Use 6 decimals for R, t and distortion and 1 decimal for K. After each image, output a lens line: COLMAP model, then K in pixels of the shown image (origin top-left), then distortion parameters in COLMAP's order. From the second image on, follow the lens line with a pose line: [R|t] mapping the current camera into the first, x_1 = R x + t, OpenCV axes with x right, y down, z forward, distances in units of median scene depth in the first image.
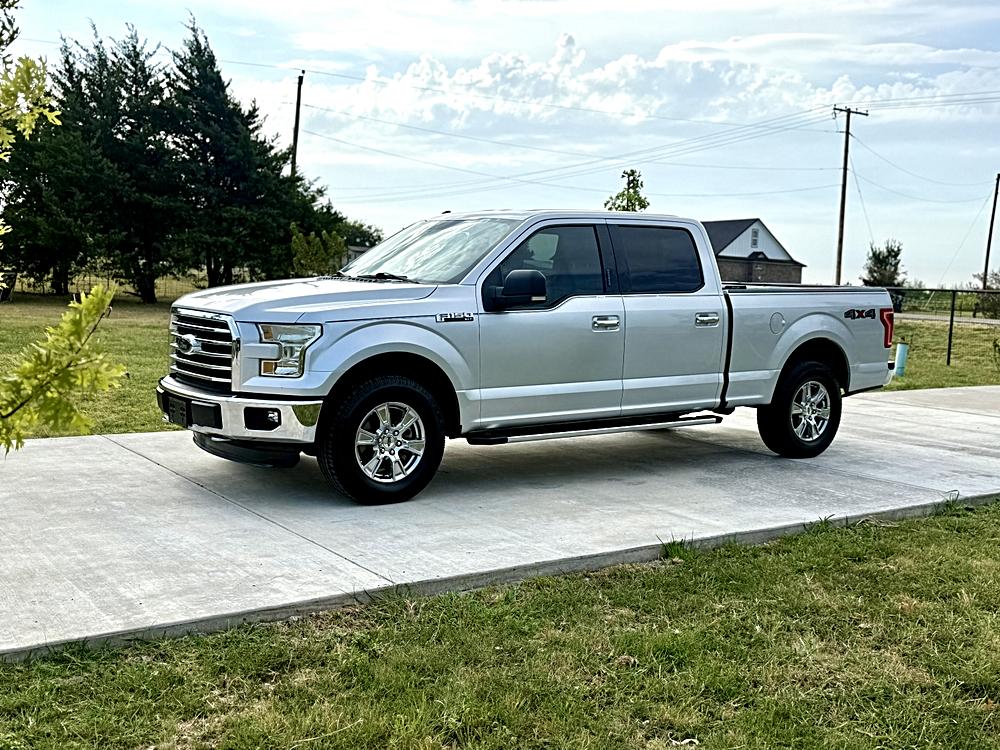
lens RADIAL K [[1055.1, 0, 490.4], [0, 1055.1, 397.4], [0, 0, 1]] dist [0.167528, -0.446978]
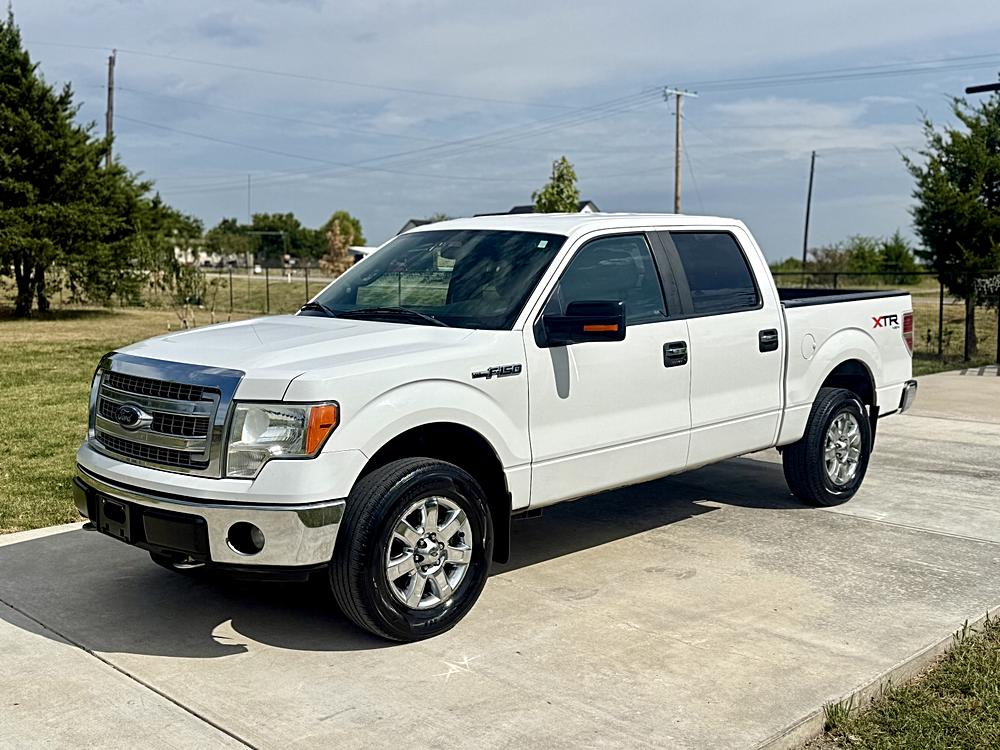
lens RADIAL K [[1049.0, 0, 508.8], [0, 1049.0, 376.4], [0, 0, 1]] dist [0.195442, -0.431442]
pose [[0.983585, -0.054577, 0.171993, -0.080820], [0.055388, 0.998465, 0.000085, -0.049721], [-0.171734, 0.009443, 0.985098, 0.201647]]
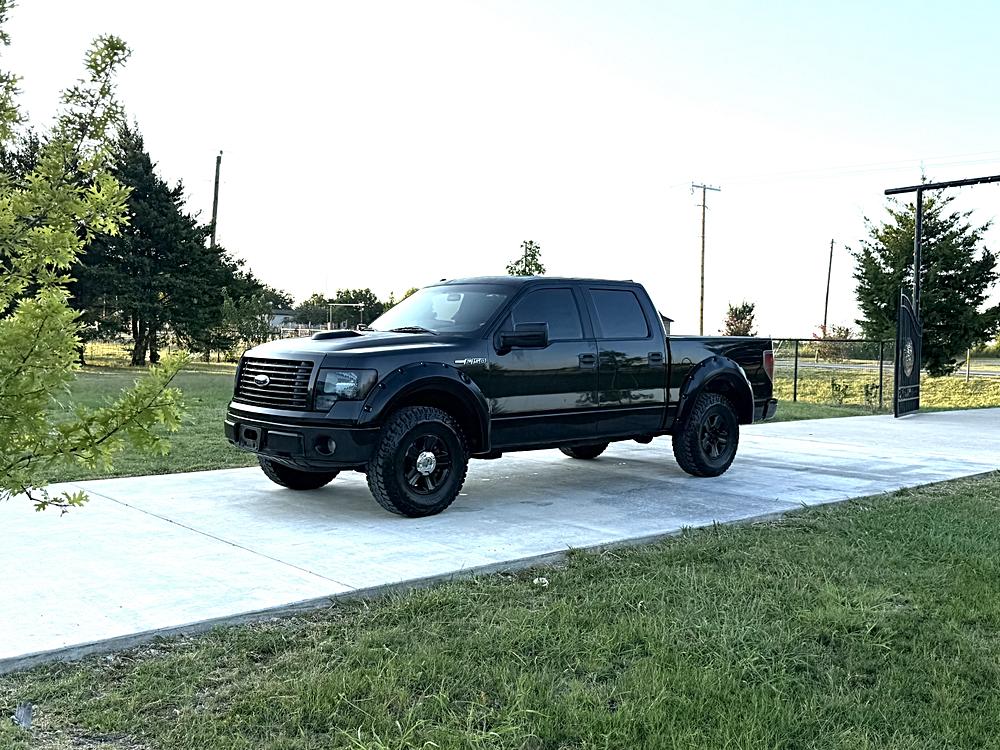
lens RADIAL K [[966.0, 0, 500.0], [0, 966.0, 375.0], [0, 0, 1]] dist [0.151551, -0.306087]
pose [[0.993945, -0.023397, 0.107359, -0.019166], [0.030925, 0.997137, -0.069001, 0.006938], [-0.105437, 0.071903, 0.991823, -0.065130]]
